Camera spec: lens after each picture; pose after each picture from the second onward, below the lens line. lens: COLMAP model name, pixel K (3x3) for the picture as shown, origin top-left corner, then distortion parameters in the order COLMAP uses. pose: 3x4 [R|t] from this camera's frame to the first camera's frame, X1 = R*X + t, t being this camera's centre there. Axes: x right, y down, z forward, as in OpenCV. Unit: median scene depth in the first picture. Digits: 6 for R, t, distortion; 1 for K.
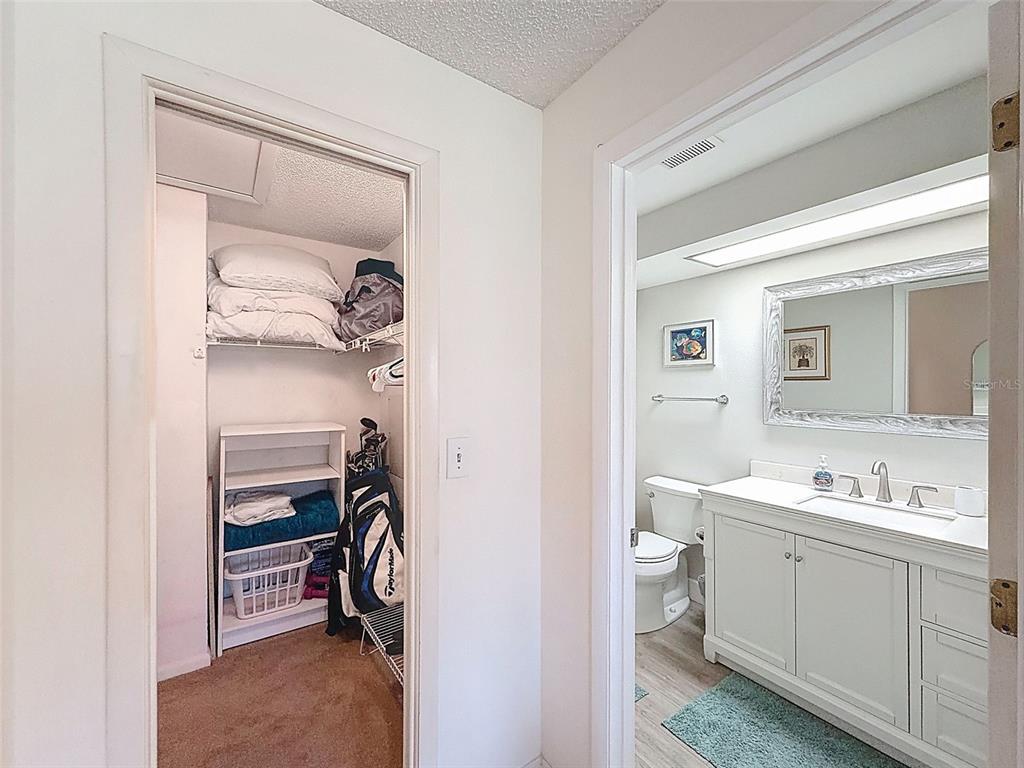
lens RADIAL K [[416.0, 0, 510.3], [0, 416.0, 388.1], [0, 0, 1]] dist [0.000018, -0.000054]
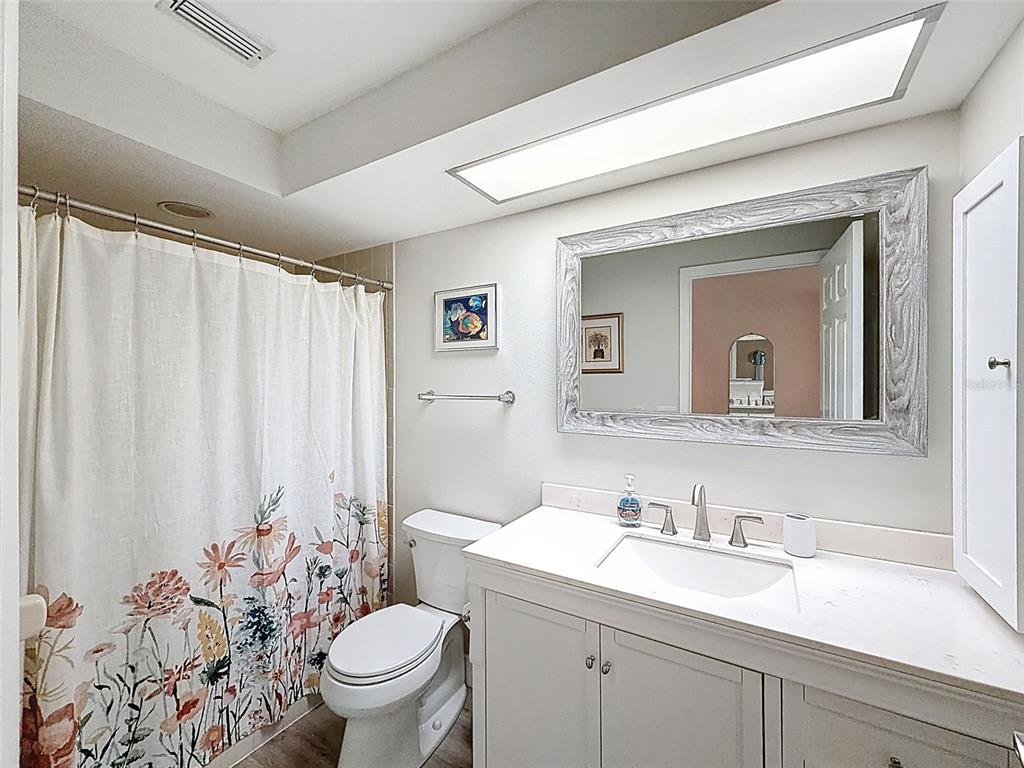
lens RADIAL K [[416.9, 0, 512.3], [0, 416.9, 380.9], [0, 0, 1]] dist [-0.000686, 0.000068]
pose [[0.911158, 0.002183, 0.412050, 0.223148], [0.001317, 0.999965, -0.008211, 0.005532], [-0.412054, 0.008024, 0.911124, 0.349037]]
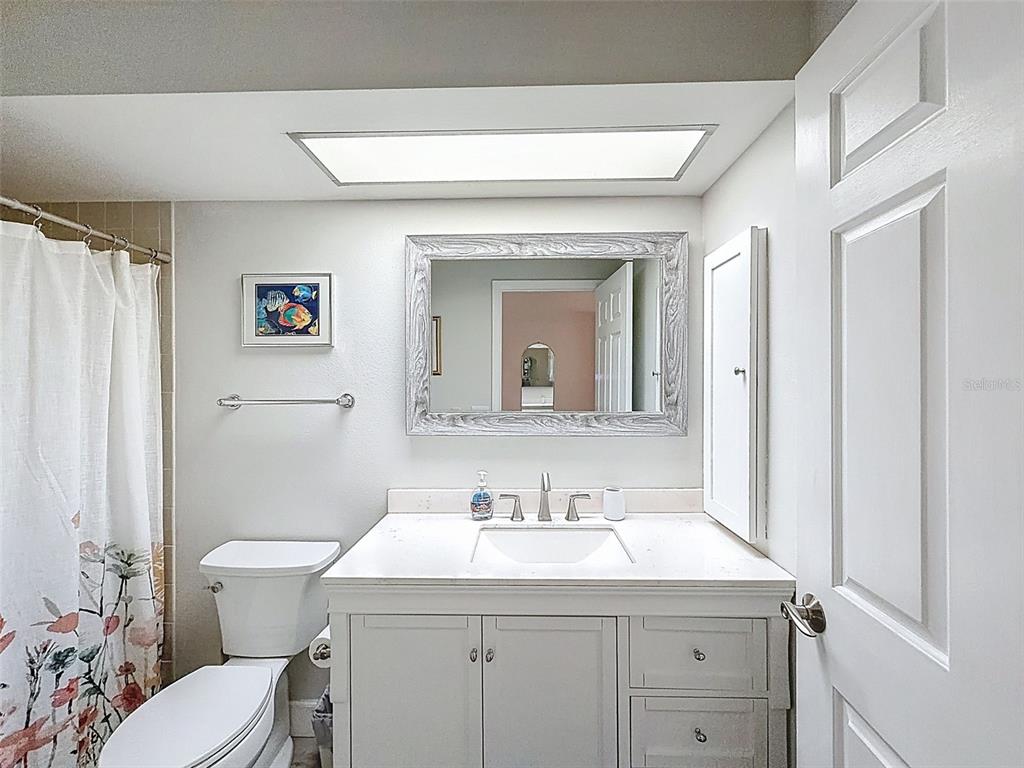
lens RADIAL K [[410.6, 0, 517.1], [0, 410.6, 384.1], [0, 0, 1]] dist [-0.000908, 0.000090]
pose [[0.589524, -0.000934, 0.807750, 0.153621], [0.005207, 0.999983, -0.002645, 0.004969], [-0.807734, 0.005765, 0.589519, 0.409356]]
